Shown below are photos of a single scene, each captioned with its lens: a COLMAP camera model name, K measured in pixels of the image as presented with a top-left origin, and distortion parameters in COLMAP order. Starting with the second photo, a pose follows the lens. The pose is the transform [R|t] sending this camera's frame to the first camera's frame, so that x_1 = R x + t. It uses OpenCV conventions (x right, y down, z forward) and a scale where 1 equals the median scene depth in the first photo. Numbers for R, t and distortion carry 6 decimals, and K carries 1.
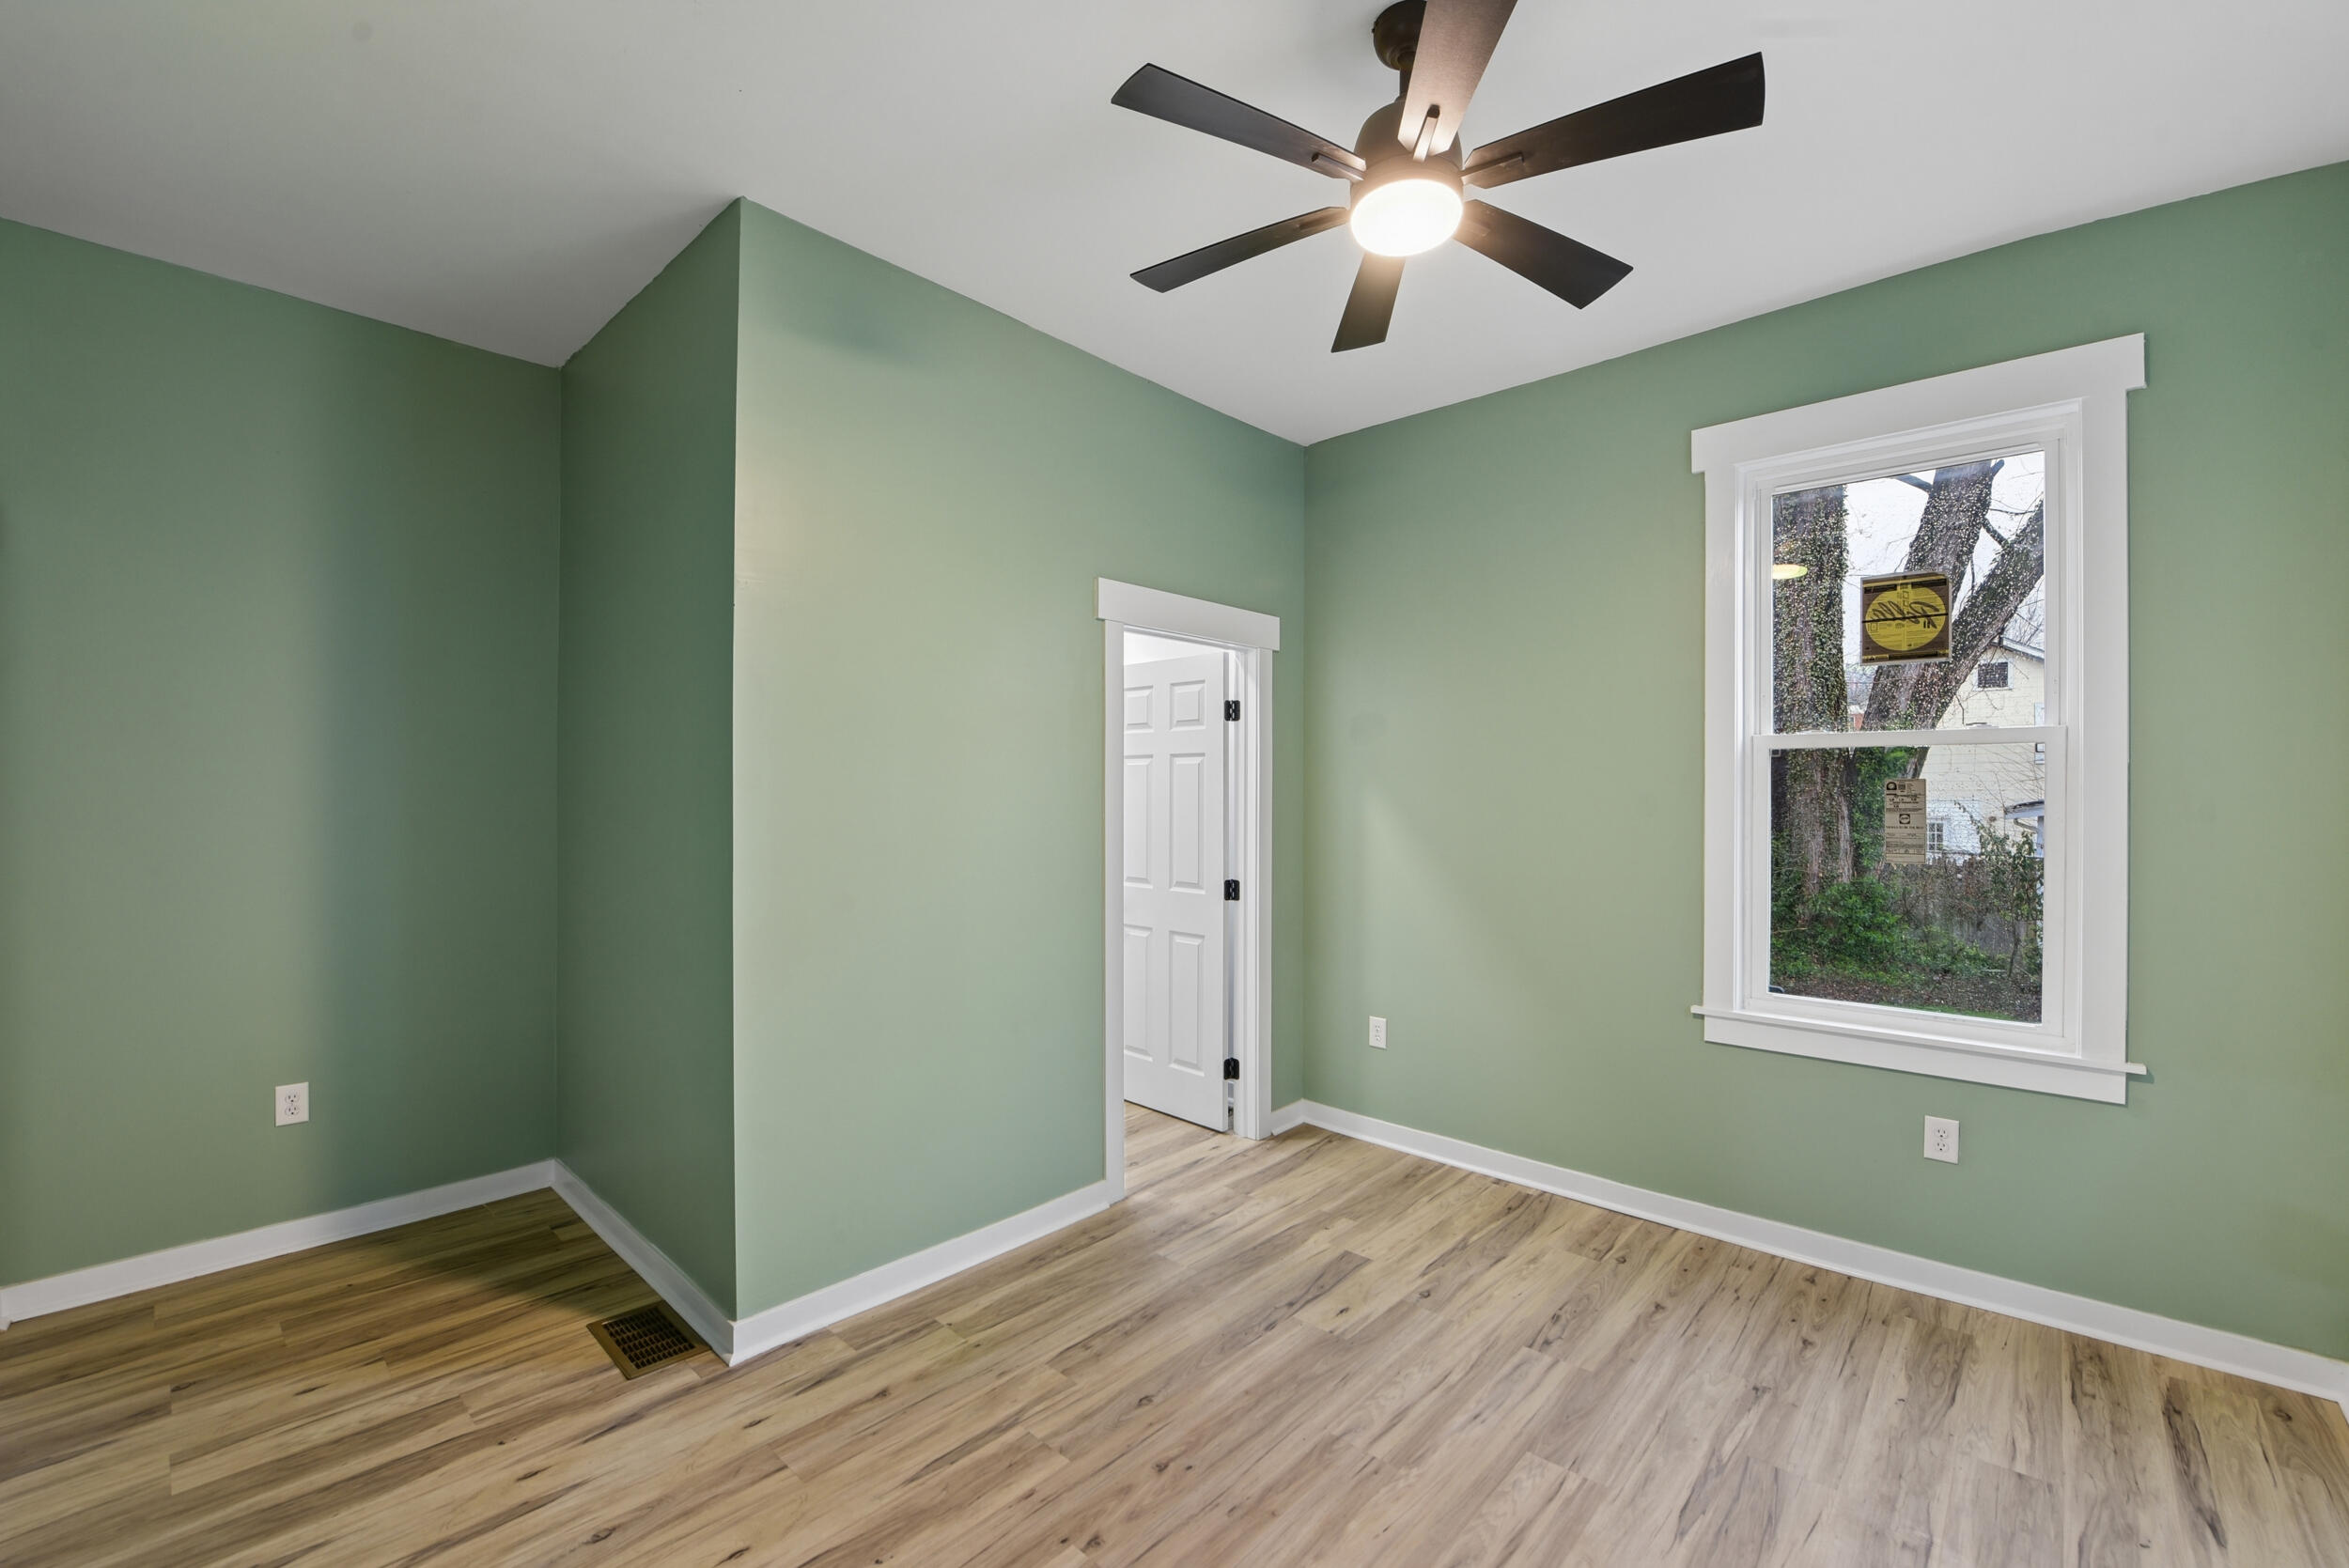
lens RADIAL K [[961.1, 0, 1161.8], [0, 961.1, 788.1], [0, 0, 1]] dist [-0.014262, -0.002149]
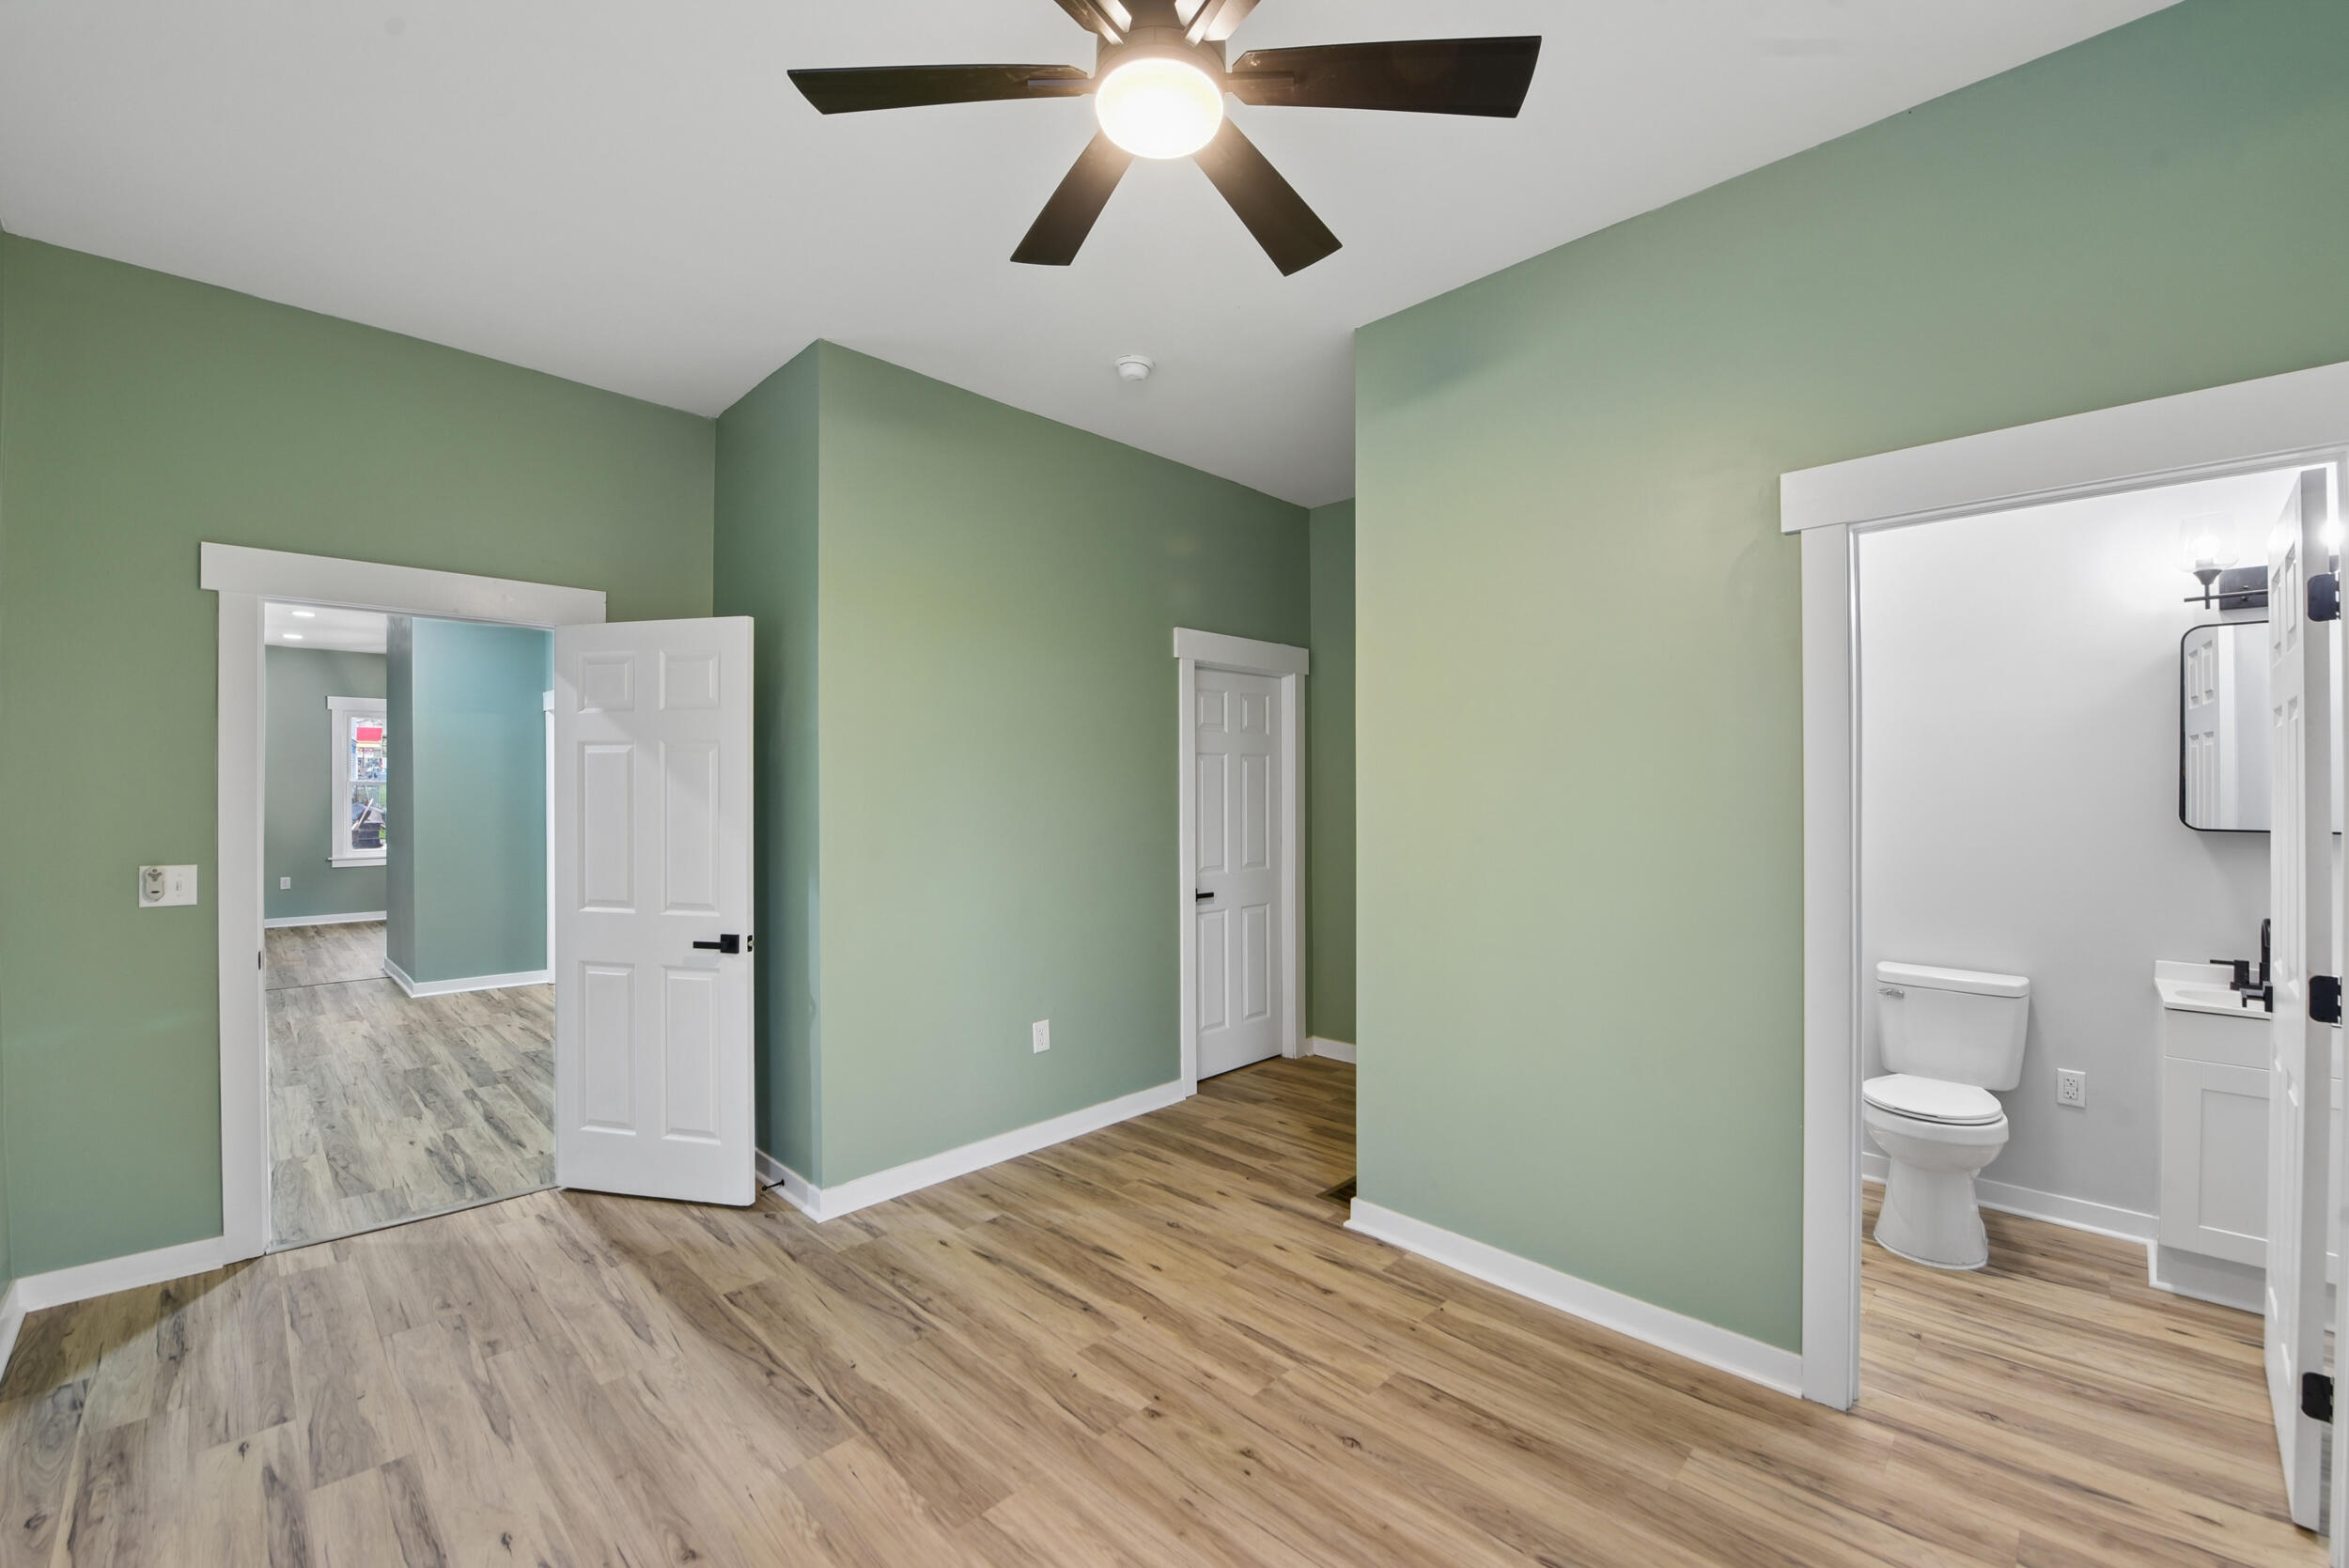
lens RADIAL K [[961.1, 0, 1230.7], [0, 961.1, 794.0], [0, 0, 1]] dist [-0.014262, -0.002149]
pose [[-0.009043, 0.001240, -0.999958, 0.910616], [0.016188, 0.999868, 0.001094, 0.001836], [0.999828, -0.016177, -0.009062, 0.891646]]
